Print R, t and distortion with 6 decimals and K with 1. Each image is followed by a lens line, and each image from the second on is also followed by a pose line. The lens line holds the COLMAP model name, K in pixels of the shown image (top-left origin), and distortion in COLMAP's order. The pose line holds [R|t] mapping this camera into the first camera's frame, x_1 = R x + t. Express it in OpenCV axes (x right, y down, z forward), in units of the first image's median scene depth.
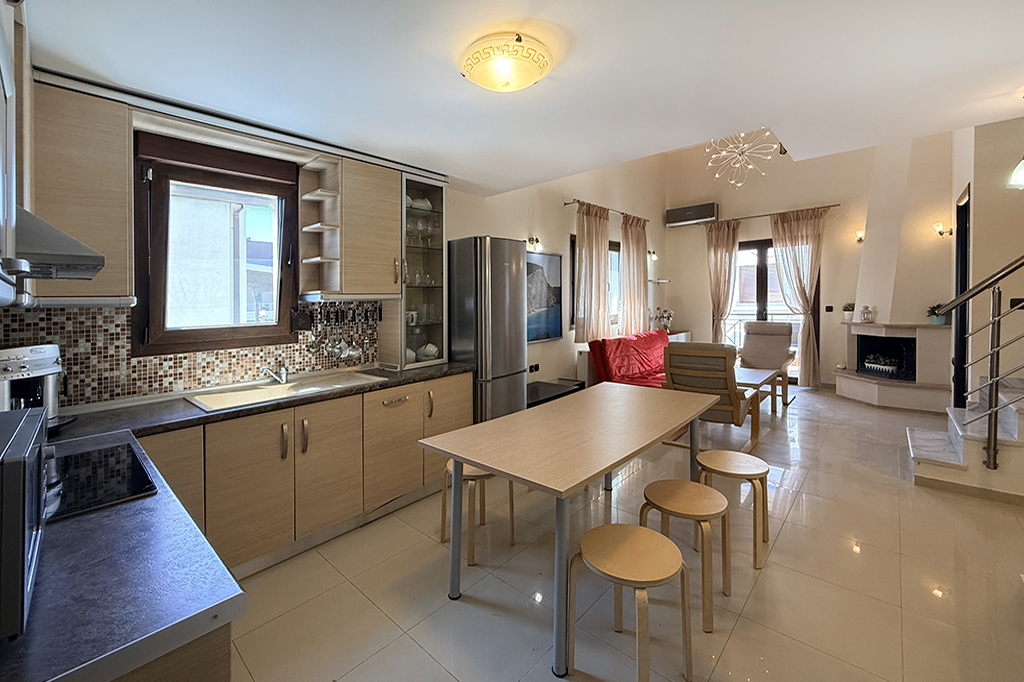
lens RADIAL K [[425.9, 0, 513.9], [0, 425.9, 315.7], [0, 0, 1]] dist [-0.012035, -0.000016]
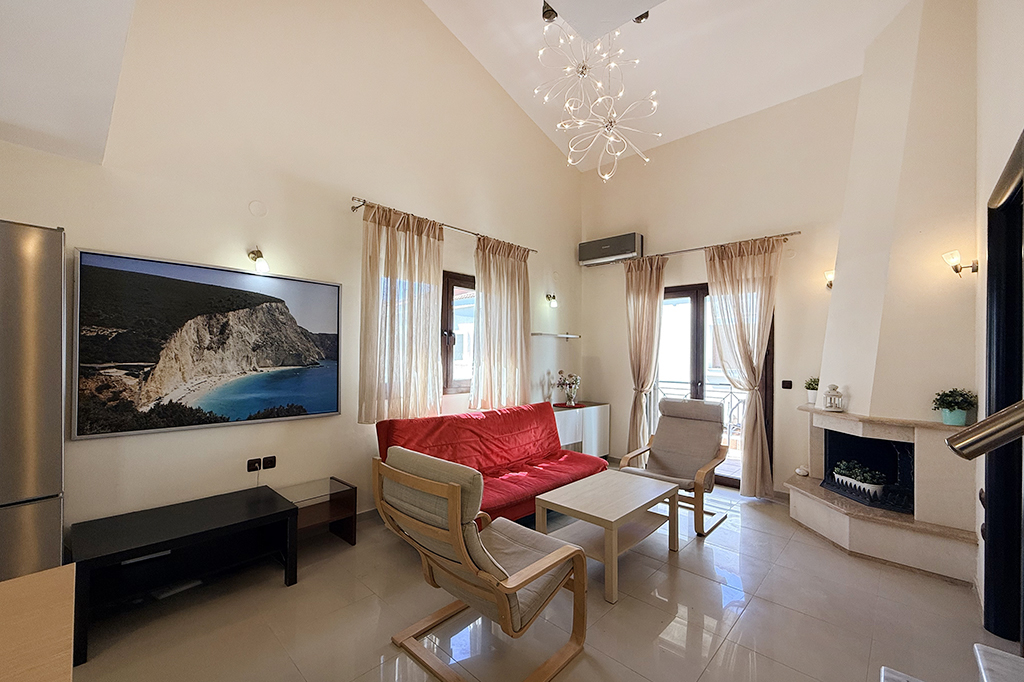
lens RADIAL K [[412.2, 0, 511.8], [0, 412.2, 348.2], [0, 0, 1]] dist [0.001236, 0.000066]
pose [[0.998412, 0.043950, -0.035236, 0.350068], [-0.045614, 0.997811, -0.047887, -0.025150], [0.033054, 0.049418, 0.998231, 0.341200]]
